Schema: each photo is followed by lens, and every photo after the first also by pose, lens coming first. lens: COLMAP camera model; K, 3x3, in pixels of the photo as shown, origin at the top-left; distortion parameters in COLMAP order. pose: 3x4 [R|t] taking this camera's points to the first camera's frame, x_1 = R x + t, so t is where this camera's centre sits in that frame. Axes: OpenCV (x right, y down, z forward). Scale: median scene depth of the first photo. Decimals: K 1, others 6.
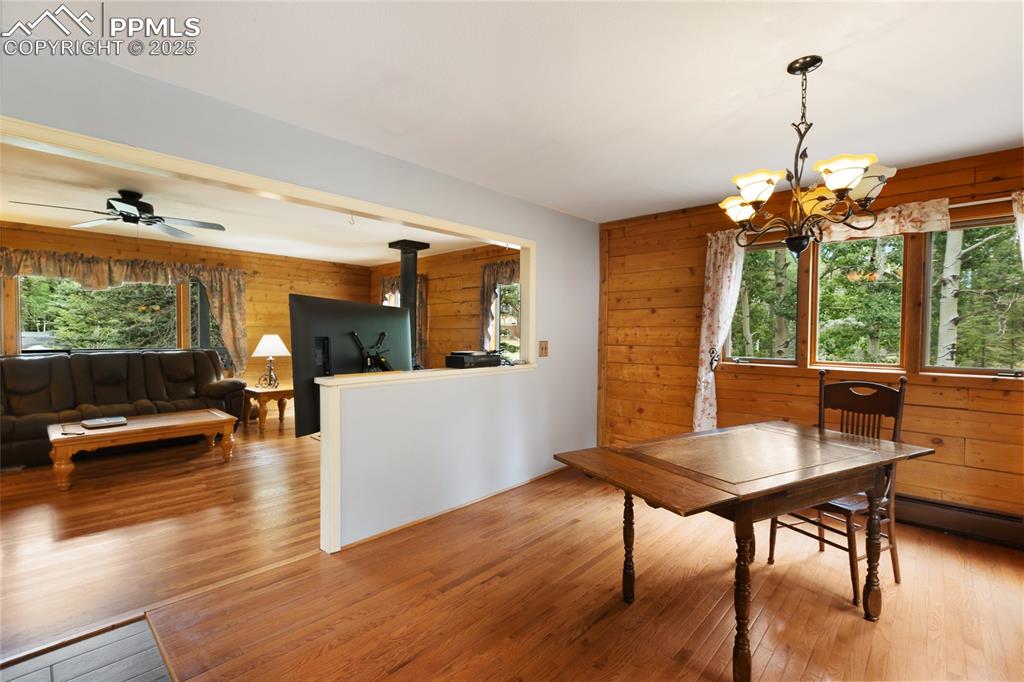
lens RADIAL K [[469.1, 0, 508.7], [0, 469.1, 346.9], [0, 0, 1]] dist [0.003133, 0.000358]
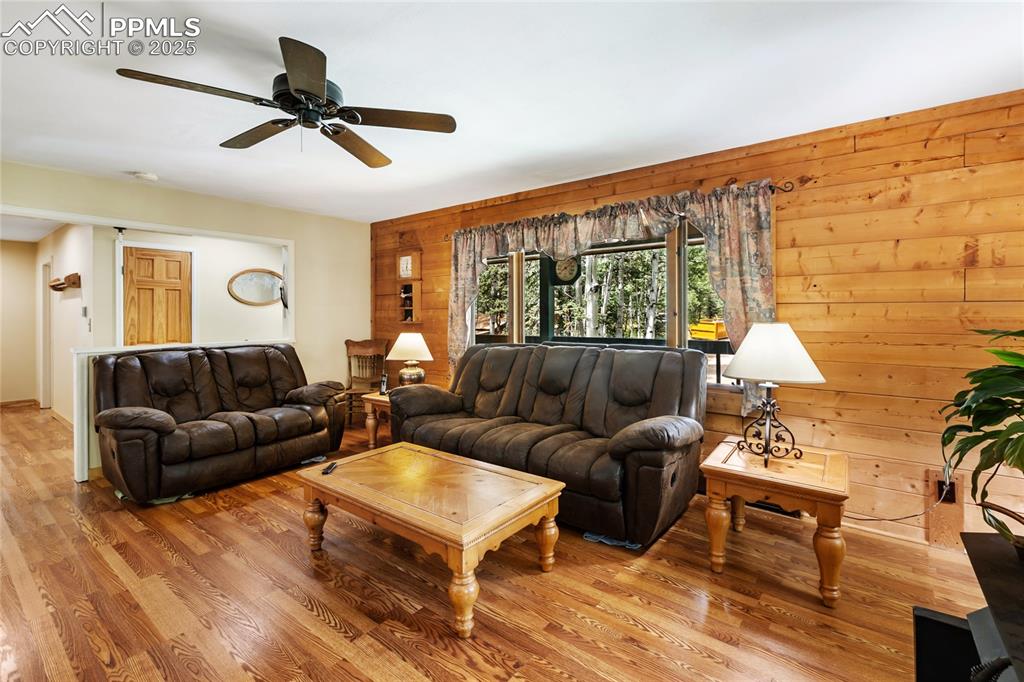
lens RADIAL K [[469.1, 0, 512.9], [0, 469.1, 308.6], [0, 0, 1]] dist [0.003133, 0.000358]
pose [[0.085450, -0.012492, -0.996264, -0.137777], [-0.024495, 0.999593, -0.014635, -0.027520], [0.996041, 0.025654, 0.085110, 0.750002]]
